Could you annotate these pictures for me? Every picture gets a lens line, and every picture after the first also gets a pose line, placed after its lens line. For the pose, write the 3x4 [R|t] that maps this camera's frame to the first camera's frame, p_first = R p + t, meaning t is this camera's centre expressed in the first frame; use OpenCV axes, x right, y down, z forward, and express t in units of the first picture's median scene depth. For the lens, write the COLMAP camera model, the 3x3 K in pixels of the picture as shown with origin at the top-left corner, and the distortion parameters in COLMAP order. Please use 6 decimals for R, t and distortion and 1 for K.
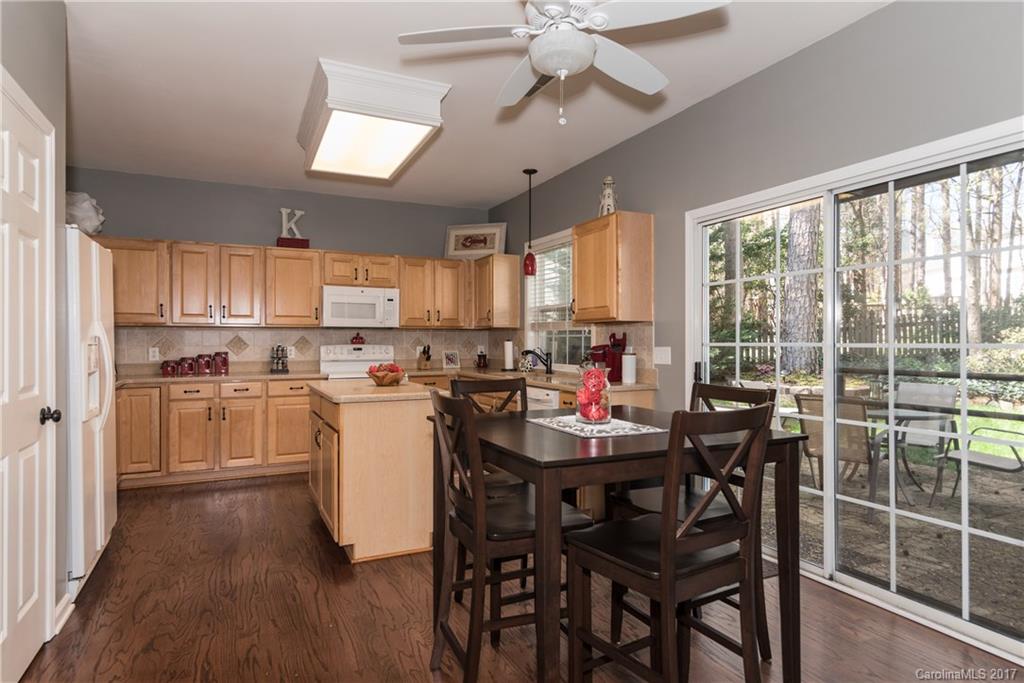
lens RADIAL K [[567.3, 0, 511.6], [0, 567.3, 339.4], [0, 0, 1]] dist [0.001399, -0.000275]
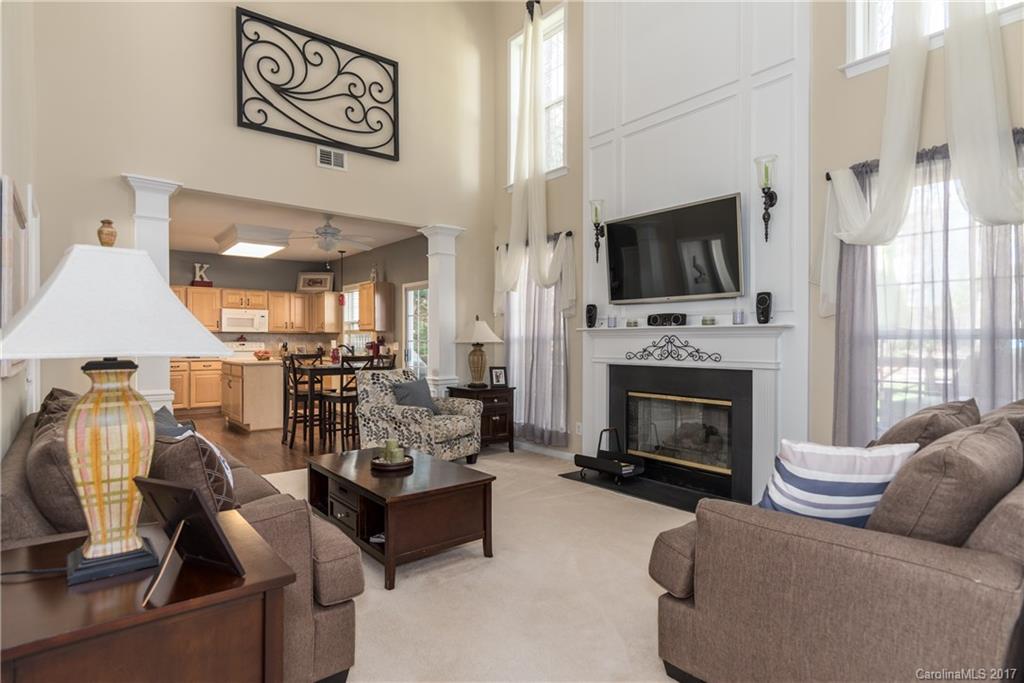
lens RADIAL K [[547.1, 0, 511.2], [0, 547.1, 341.1], [0, 0, 1]] dist [0.003958, 0.000223]
pose [[0.974410, -0.000619, 0.224778, 0.153760], [-0.001002, 0.999974, 0.007100, -0.006687], [-0.224777, -0.007144, 0.974384, -0.820083]]
